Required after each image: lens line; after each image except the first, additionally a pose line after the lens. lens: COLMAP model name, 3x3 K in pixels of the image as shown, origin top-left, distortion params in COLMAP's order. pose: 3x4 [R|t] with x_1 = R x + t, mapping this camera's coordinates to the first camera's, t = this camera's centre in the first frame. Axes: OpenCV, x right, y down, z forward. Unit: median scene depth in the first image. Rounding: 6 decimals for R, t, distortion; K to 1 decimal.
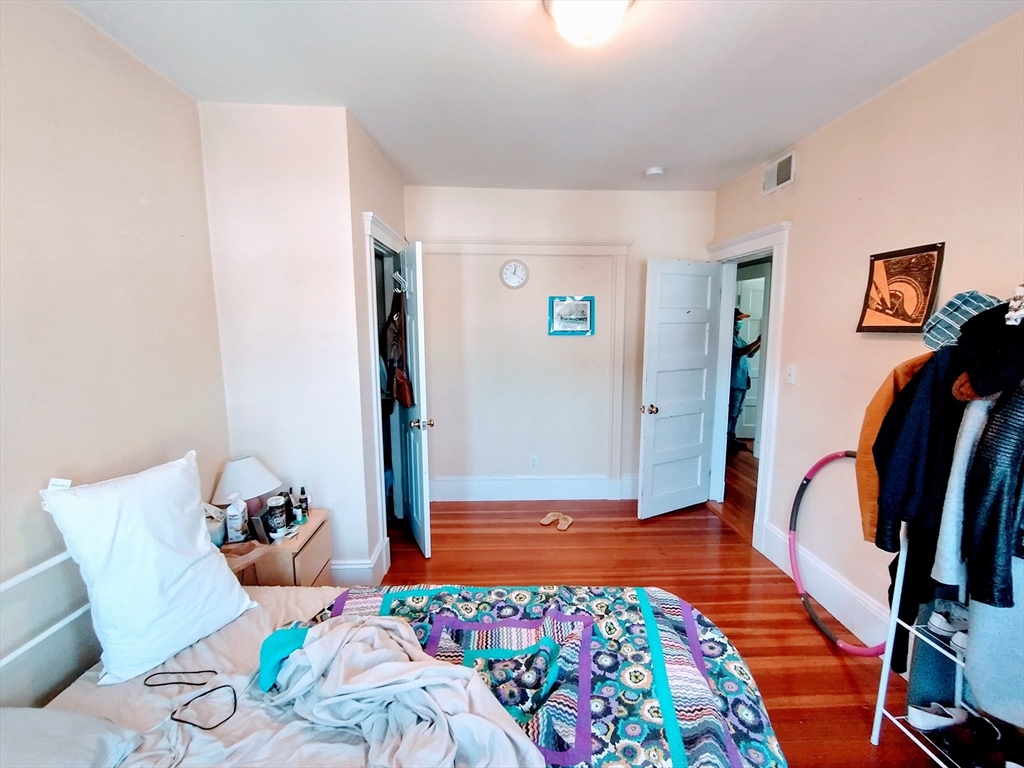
lens RADIAL K [[461.5, 0, 510.1], [0, 461.5, 384.1], [0, 0, 1]] dist [-0.001352, 0.001182]
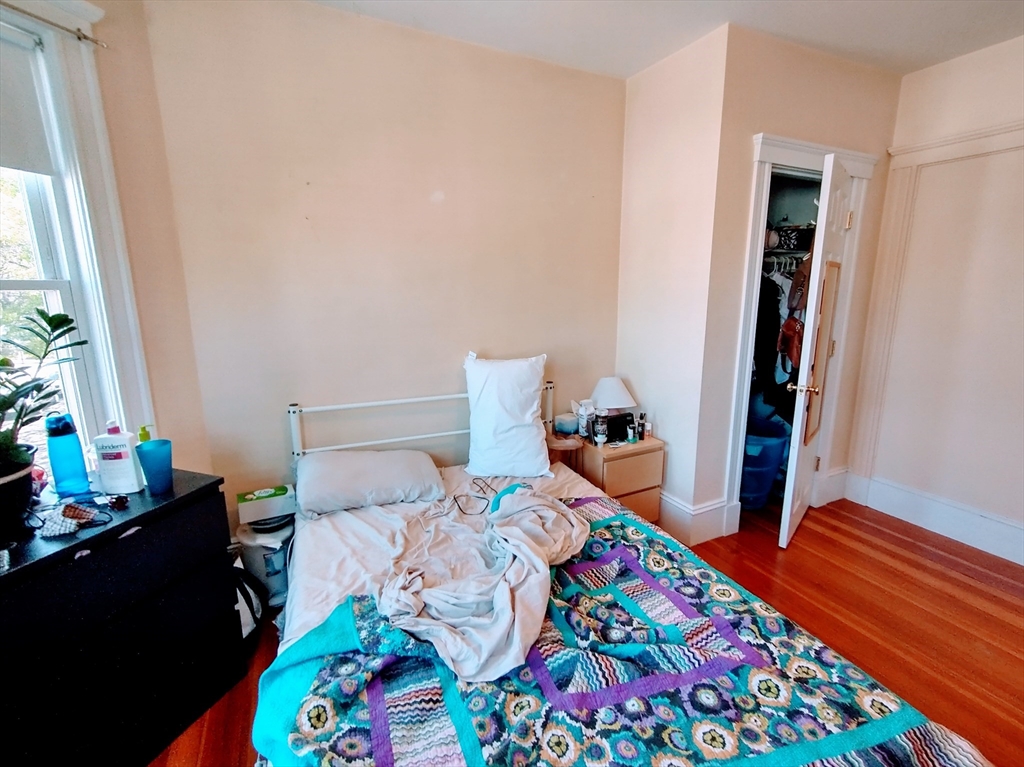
lens RADIAL K [[461.5, 0, 513.1], [0, 461.5, 383.4], [0, 0, 1]] dist [-0.001352, 0.001182]
pose [[0.405135, 0.189894, -0.894319, 0.561060], [-0.123506, 0.980593, 0.152264, 0.028826], [0.905876, 0.048766, 0.420725, 0.334044]]
